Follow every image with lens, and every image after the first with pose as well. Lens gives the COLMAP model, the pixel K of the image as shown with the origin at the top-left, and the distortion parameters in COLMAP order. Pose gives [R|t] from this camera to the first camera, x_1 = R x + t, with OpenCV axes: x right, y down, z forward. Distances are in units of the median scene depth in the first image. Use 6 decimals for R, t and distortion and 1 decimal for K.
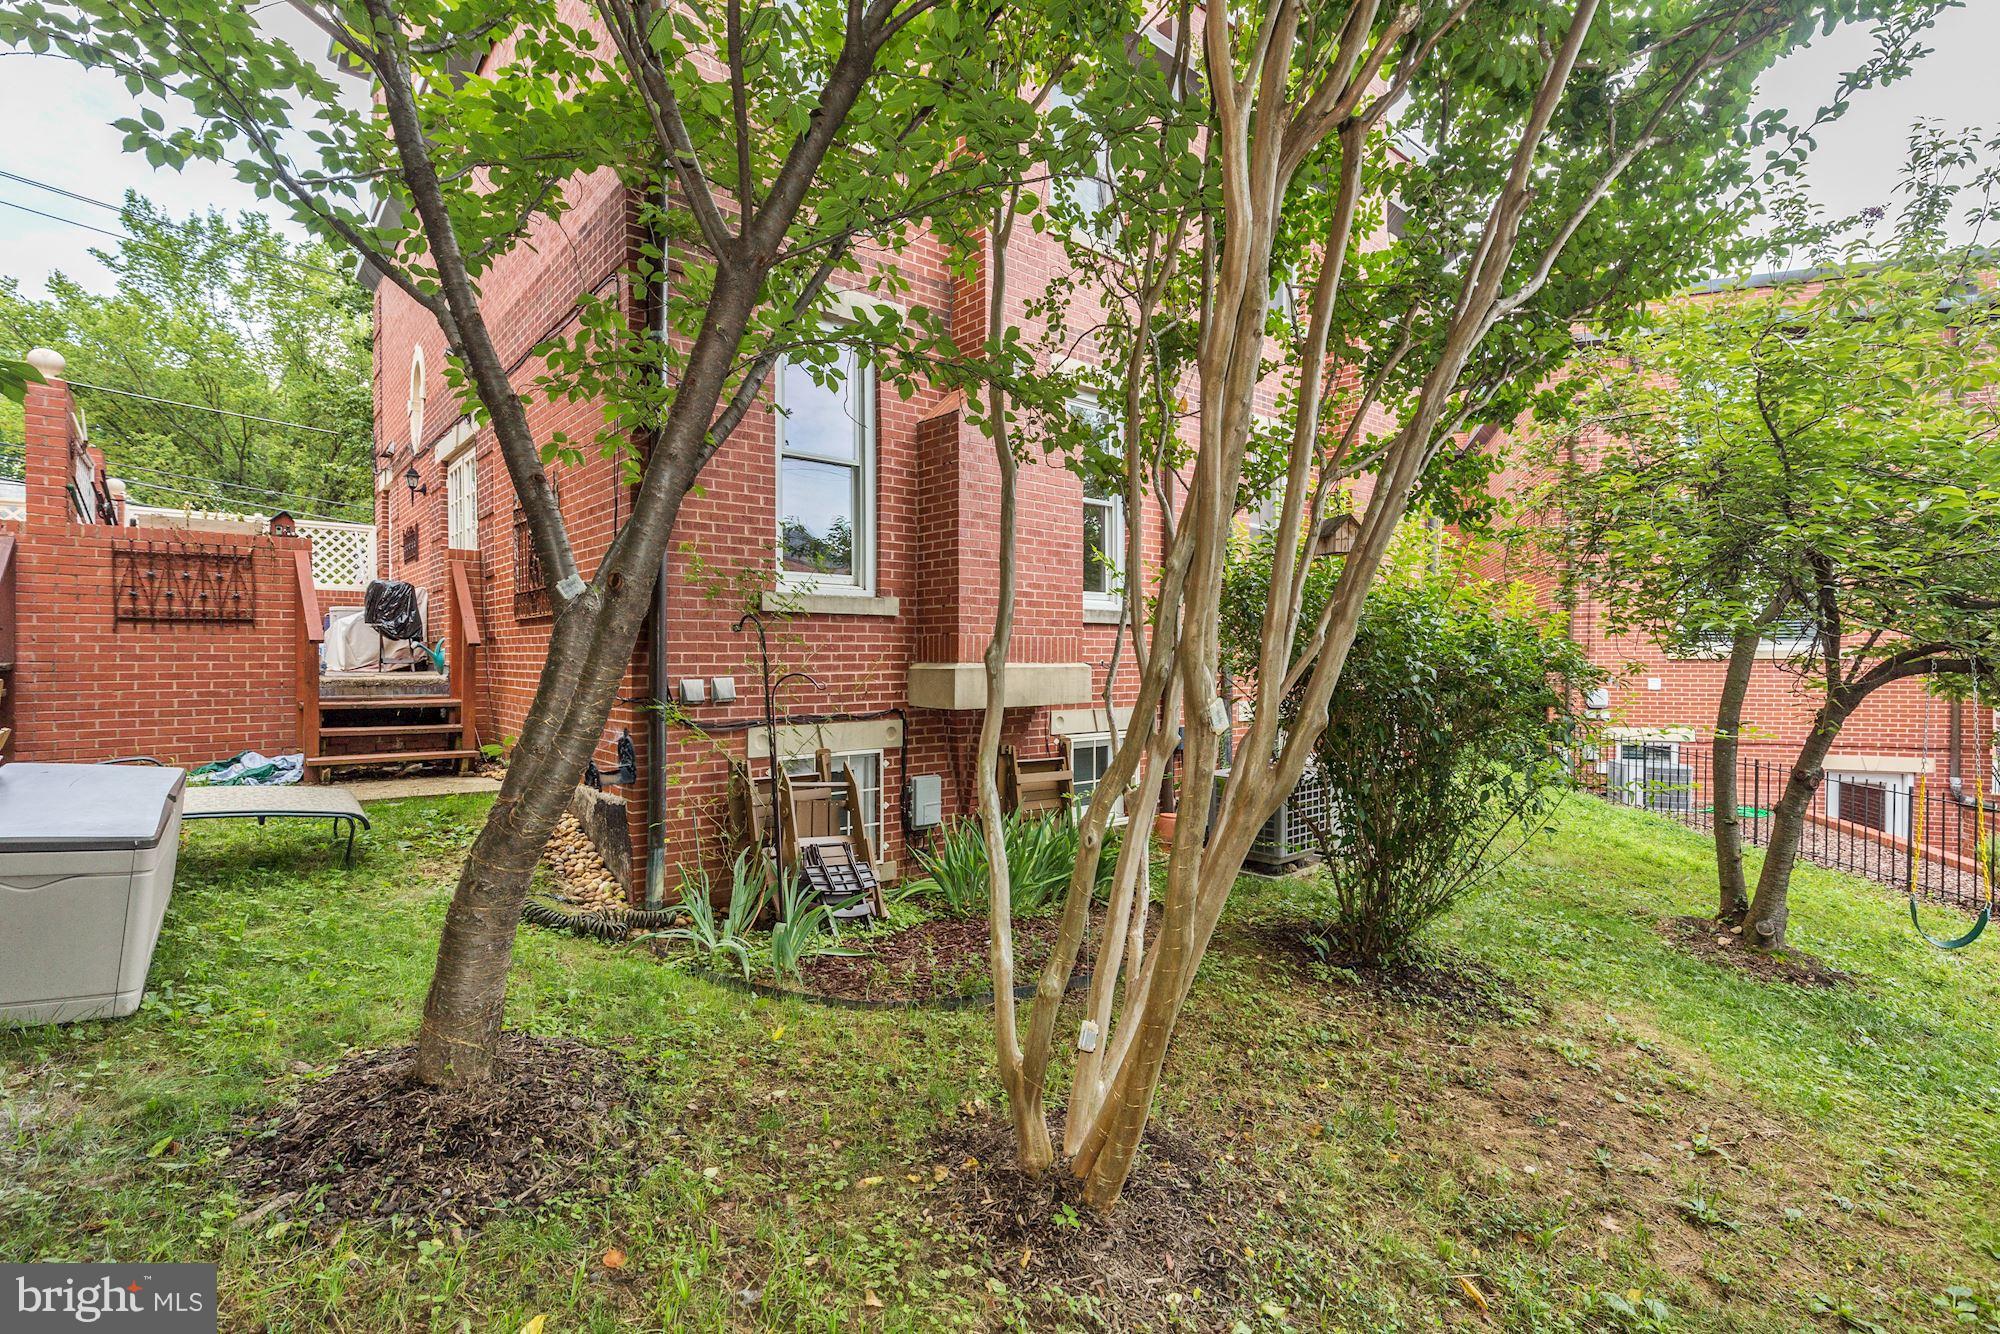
lens RADIAL K [[890.5, 0, 1000.0], [0, 890.5, 667.0], [0, 0, 1]] dist [-0.028787, -0.000691]
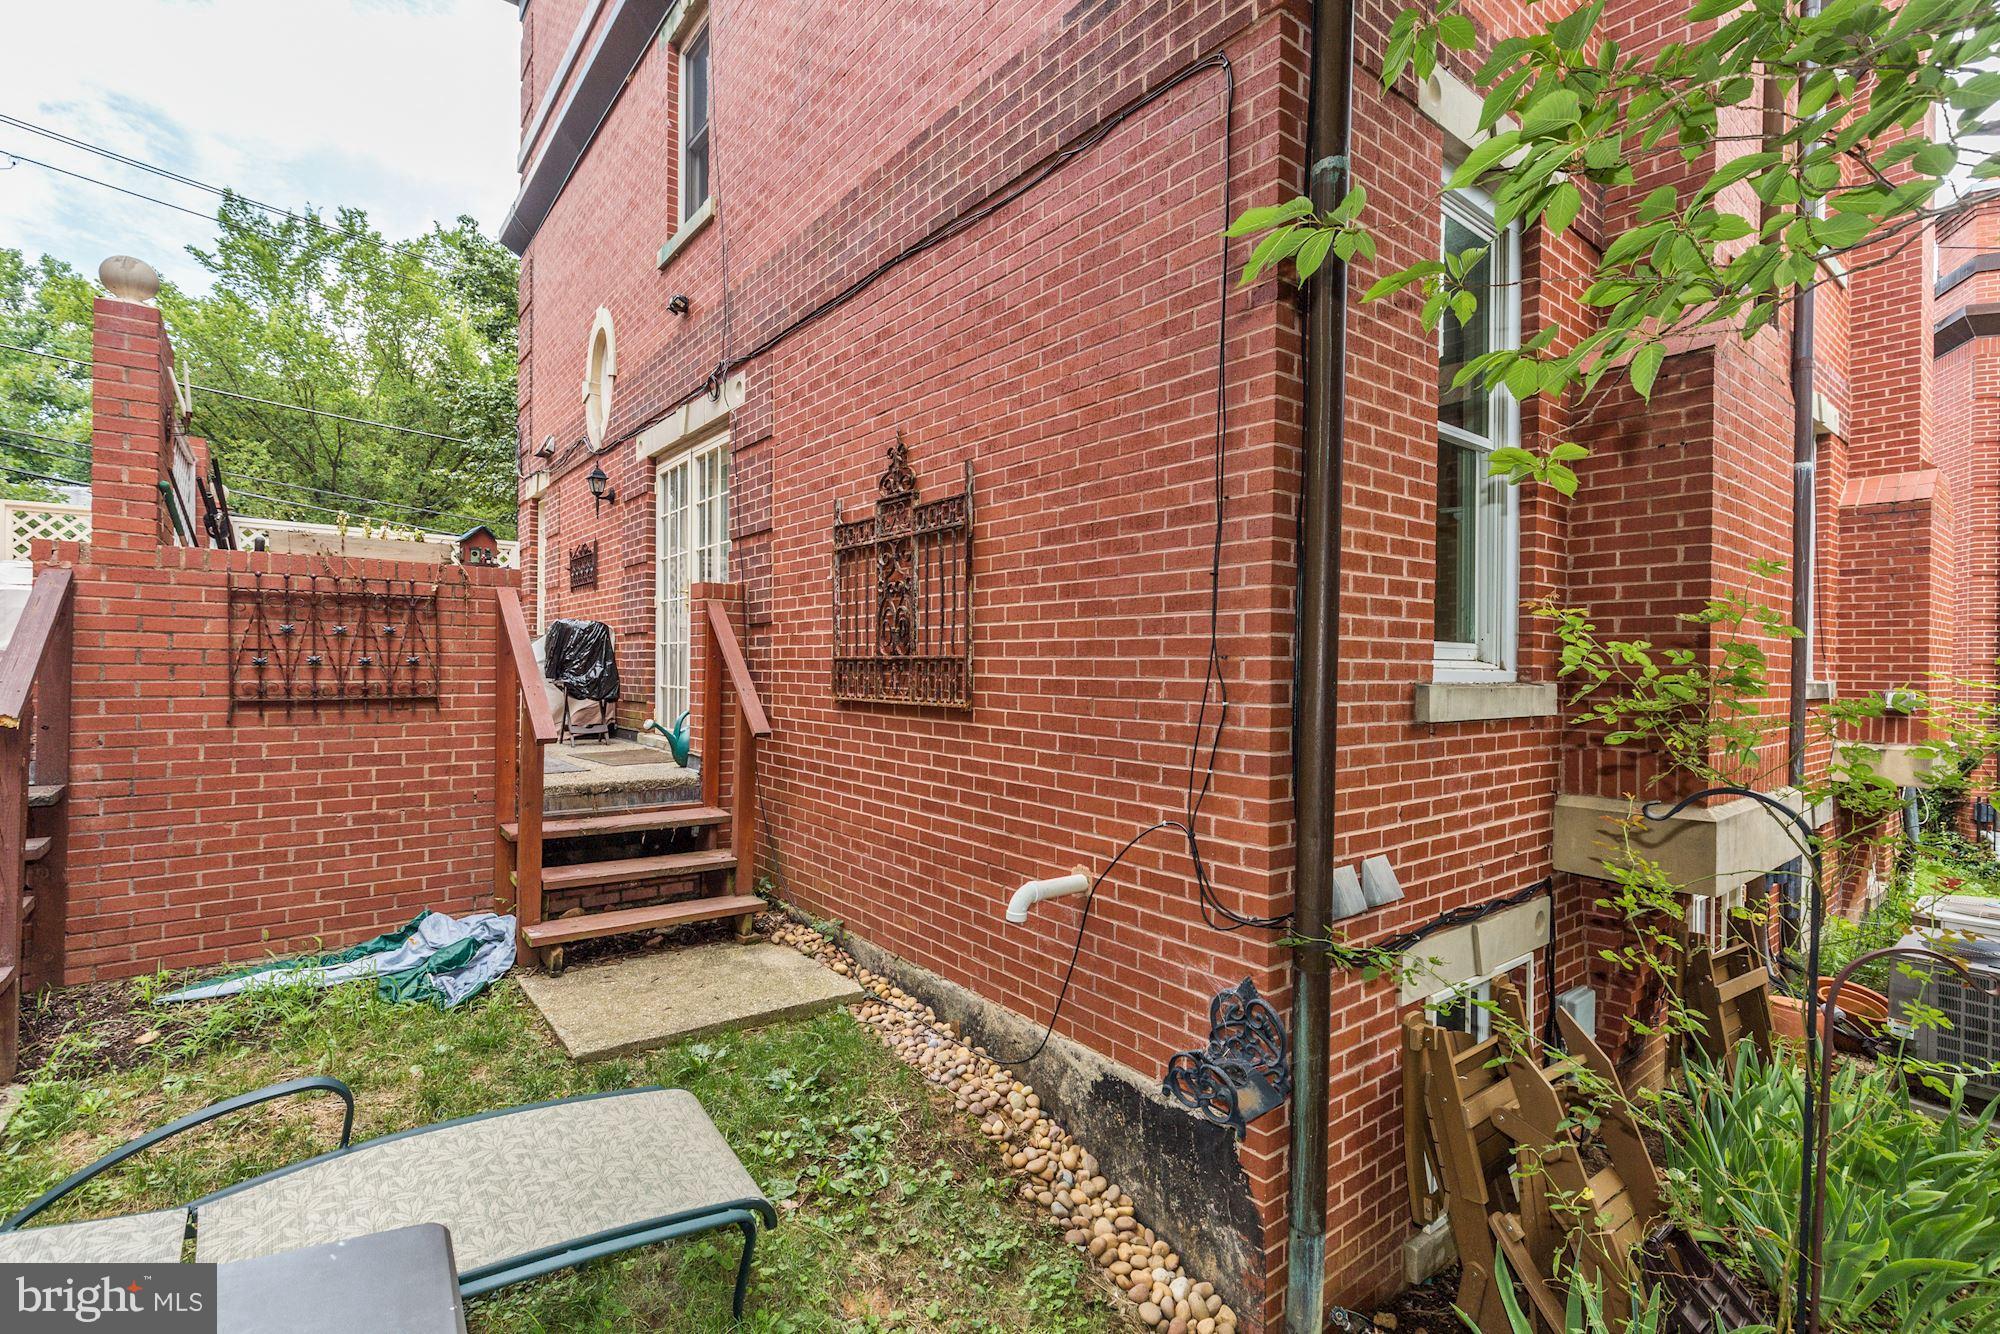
lens RADIAL K [[908.7, 0, 990.9], [0, 908.7, 665.3], [0, 0, 1]] dist [-0.025192, 0.001452]
pose [[0.997334, 0.010294, -0.072244, -0.391317], [-0.011497, 0.999802, -0.016250, -0.068857], [0.072062, 0.017038, 0.997255, 0.360205]]
